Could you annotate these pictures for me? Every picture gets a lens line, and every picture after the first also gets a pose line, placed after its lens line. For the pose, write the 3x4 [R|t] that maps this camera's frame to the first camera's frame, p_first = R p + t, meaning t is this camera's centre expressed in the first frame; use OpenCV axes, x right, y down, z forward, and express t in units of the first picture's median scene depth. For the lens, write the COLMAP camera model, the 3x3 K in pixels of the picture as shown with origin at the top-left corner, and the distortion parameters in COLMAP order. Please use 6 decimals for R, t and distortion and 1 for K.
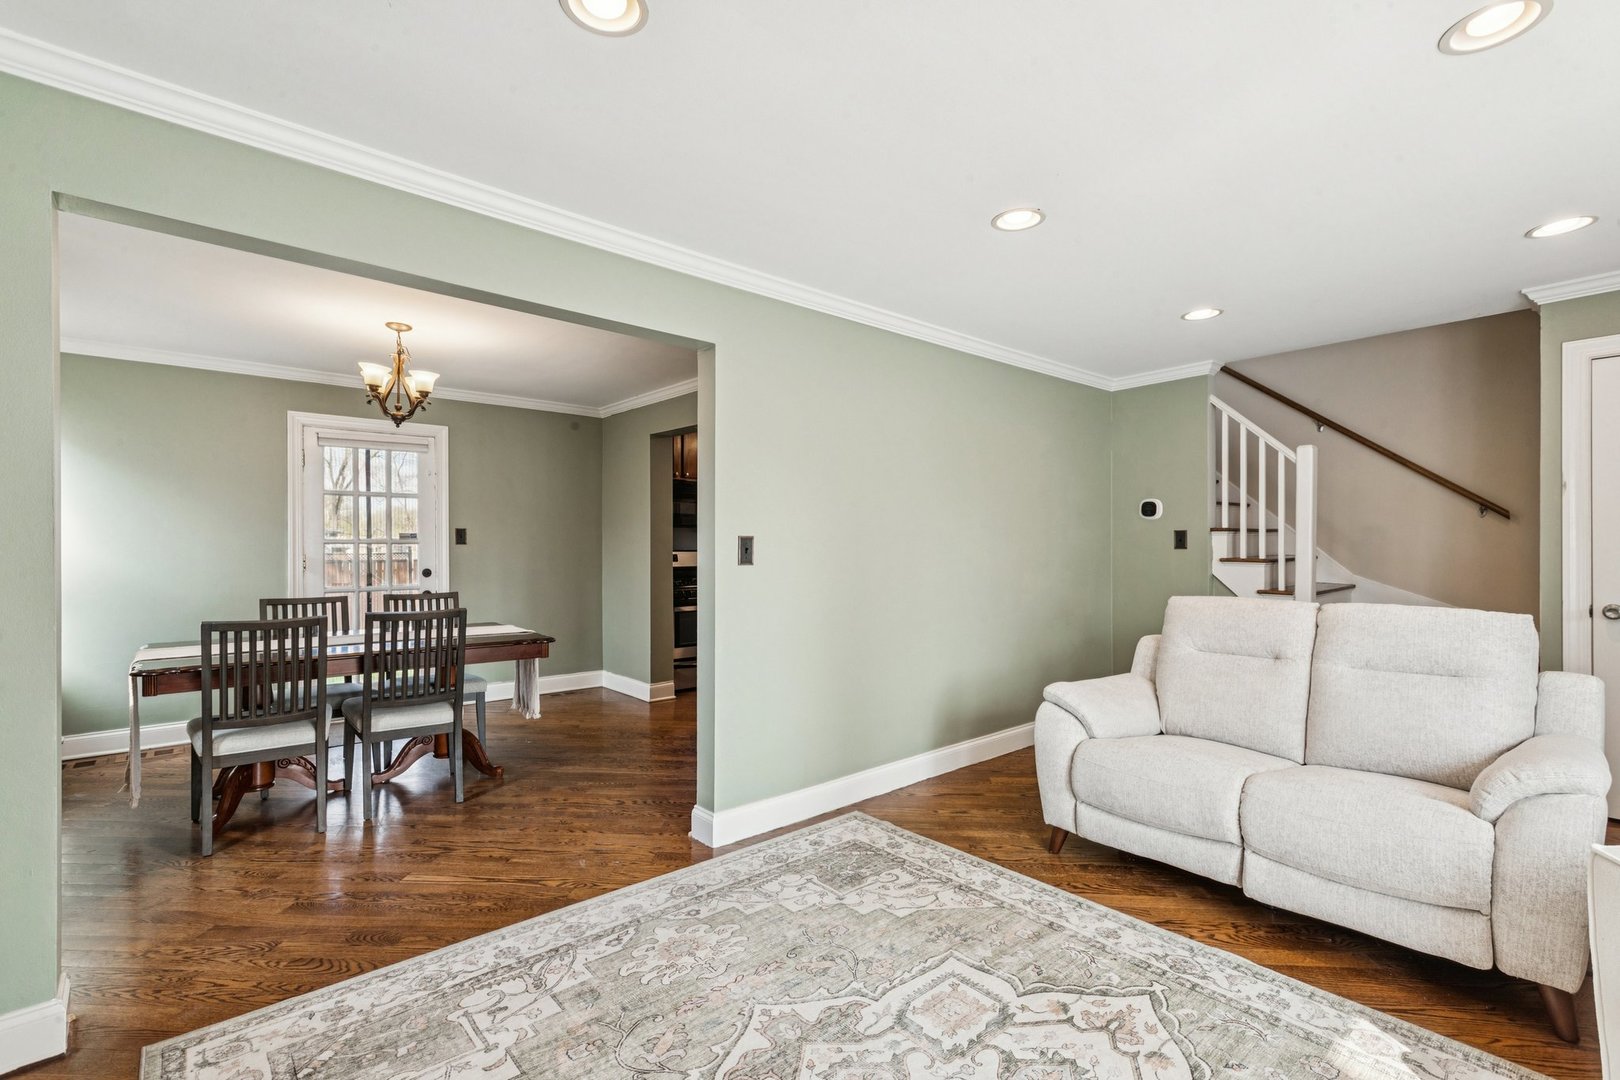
lens RADIAL K [[735.4, 0, 806.4], [0, 735.4, 548.8], [0, 0, 1]] dist [0.010463, -0.000258]
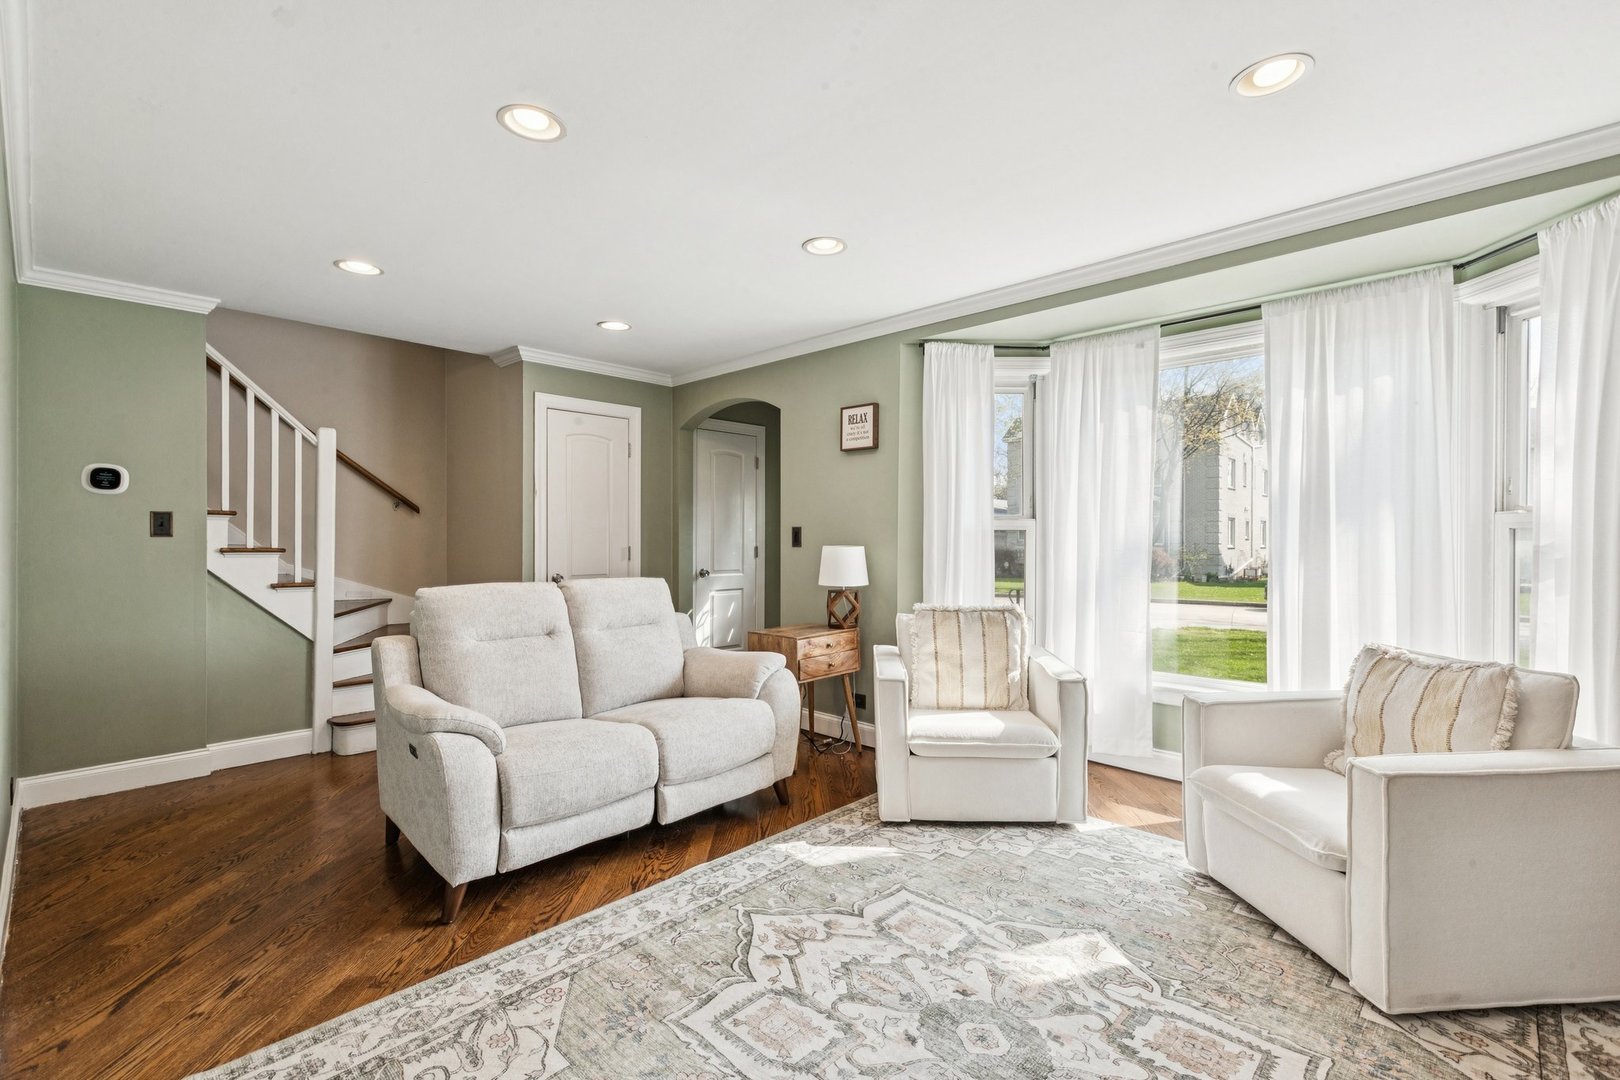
lens RADIAL K [[735.4, 0, 805.7], [0, 735.4, 538.1], [0, 0, 1]] dist [0.010463, -0.000258]
pose [[-0.102687, 0.001998, 0.994712, -0.550627], [0.002478, 0.999995, -0.001753, 0.008084], [-0.994711, 0.002285, -0.102692, 0.799983]]
